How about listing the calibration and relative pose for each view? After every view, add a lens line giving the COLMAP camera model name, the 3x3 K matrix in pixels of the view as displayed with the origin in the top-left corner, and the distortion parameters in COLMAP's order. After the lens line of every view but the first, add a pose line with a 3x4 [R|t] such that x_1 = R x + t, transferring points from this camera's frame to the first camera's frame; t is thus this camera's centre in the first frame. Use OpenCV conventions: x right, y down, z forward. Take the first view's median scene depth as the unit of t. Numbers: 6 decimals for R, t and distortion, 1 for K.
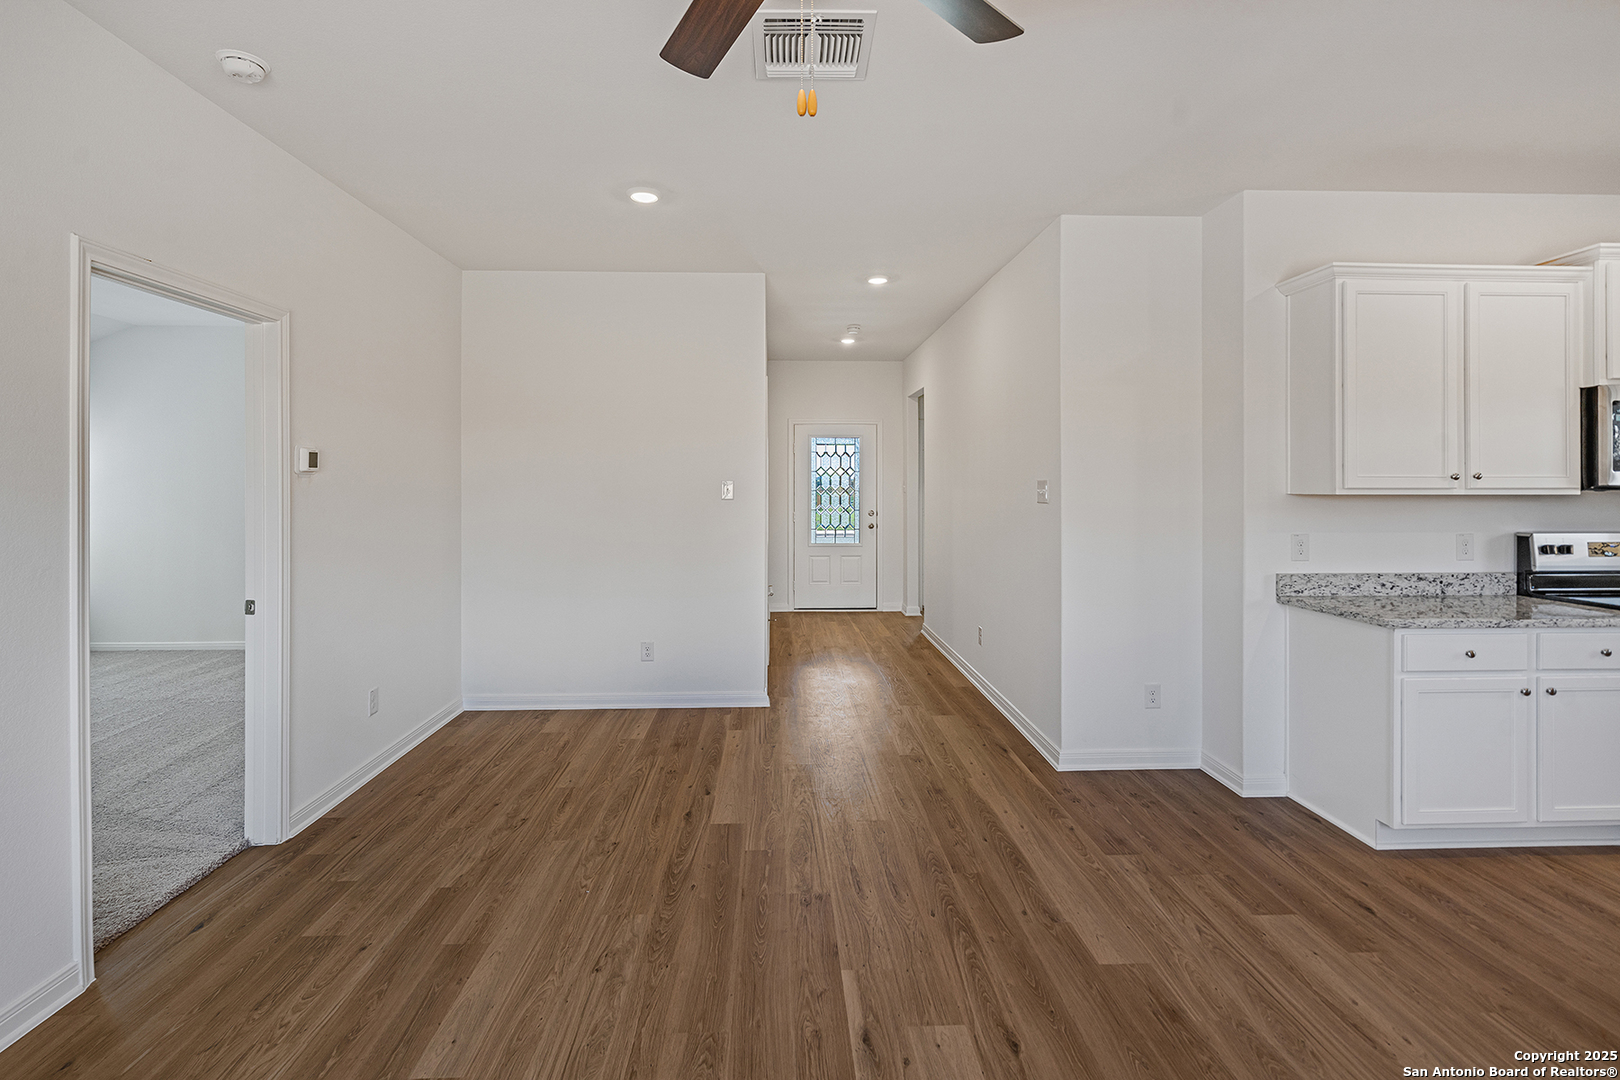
lens RADIAL K [[747.7, 0, 808.4], [0, 747.7, 490.8], [0, 0, 1]] dist [-0.005696, 0.000995]
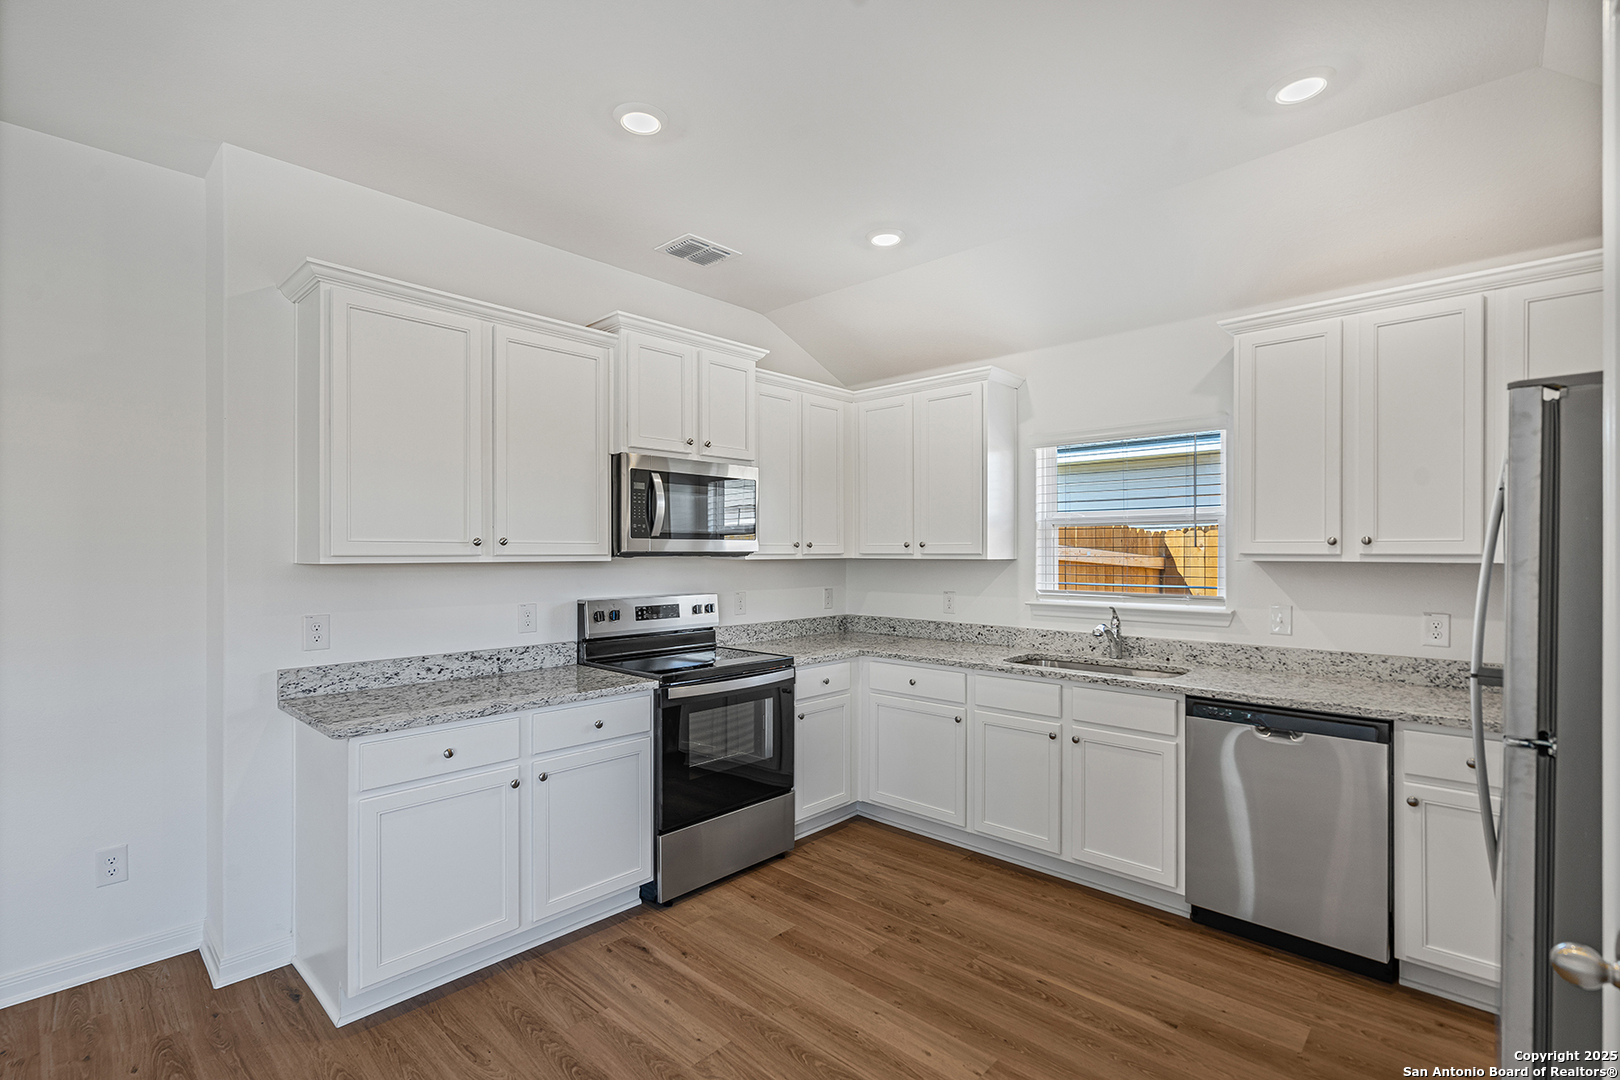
lens RADIAL K [[747.7, 0, 793.7], [0, 747.7, 548.1], [0, 0, 1]] dist [-0.005696, 0.000995]
pose [[0.715950, 0.001944, 0.698149, 0.531886], [0.003772, 0.999971, -0.006653, -0.004616], [-0.698142, 0.007397, 0.715921, 0.113965]]
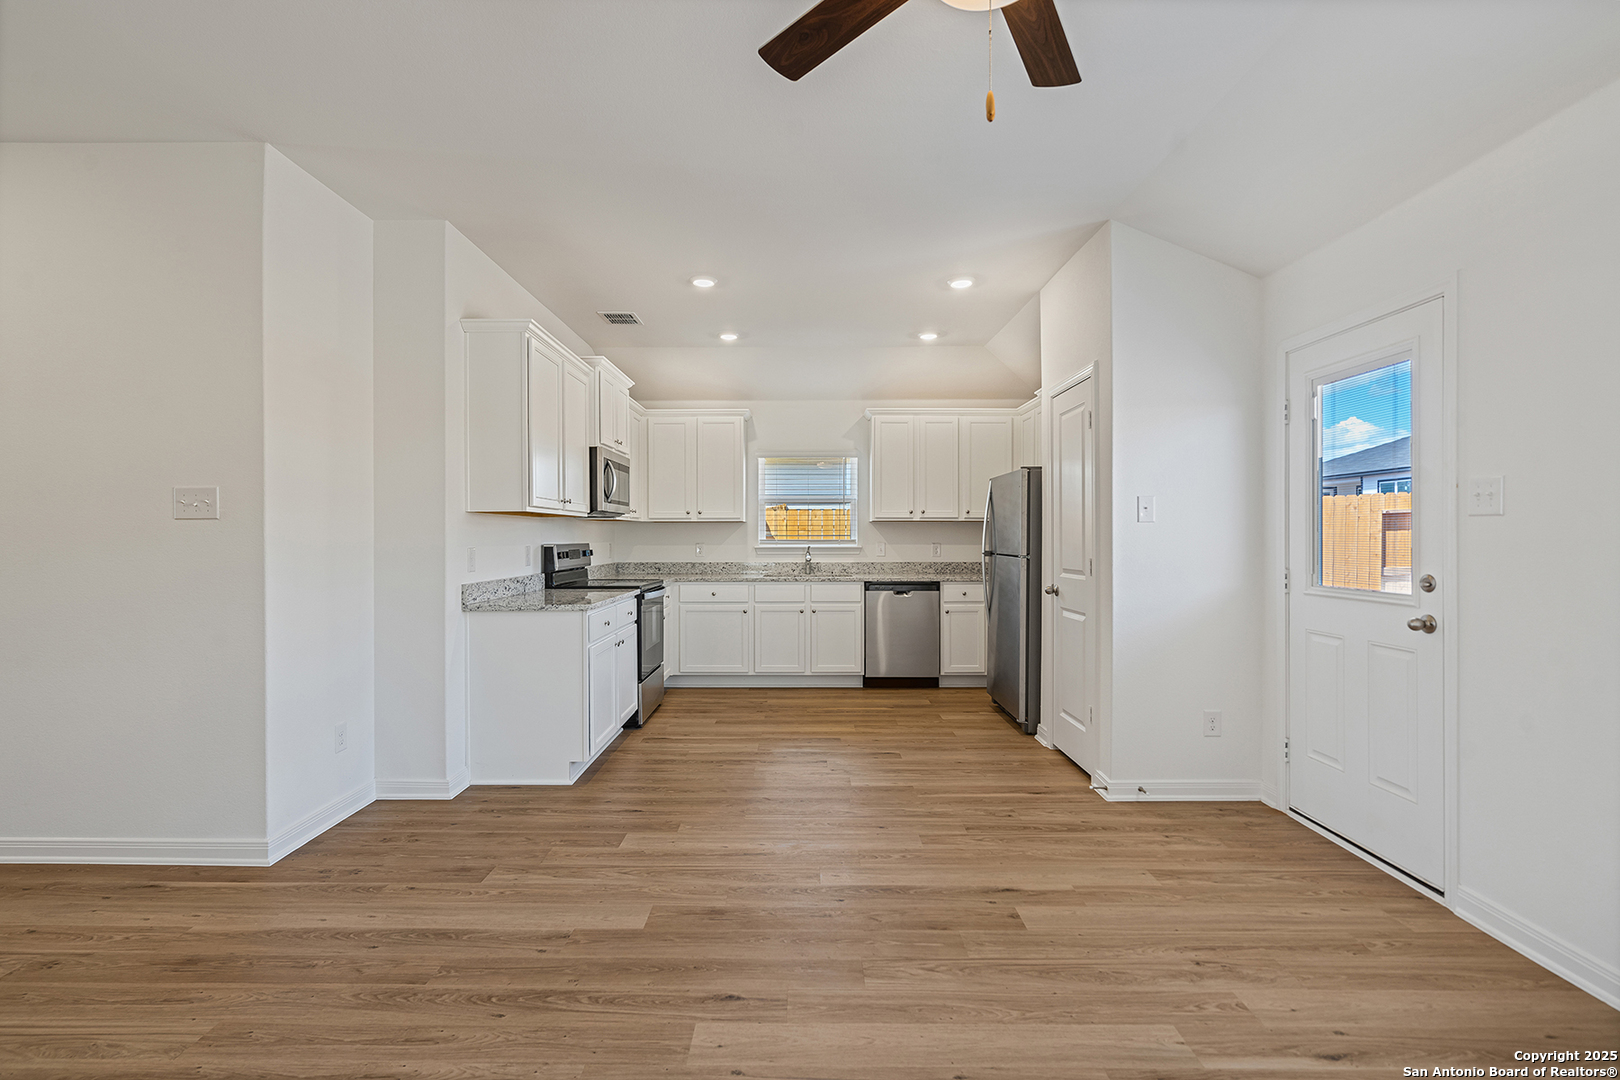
lens RADIAL K [[747.7, 0, 784.3], [0, 747.7, 539.7], [0, 0, 1]] dist [-0.005696, 0.000995]
pose [[0.065109, -0.004444, 0.997868, -0.477392], [0.005279, 0.999978, 0.004109, 0.049749], [-0.997864, 0.005000, 0.065131, 0.514942]]
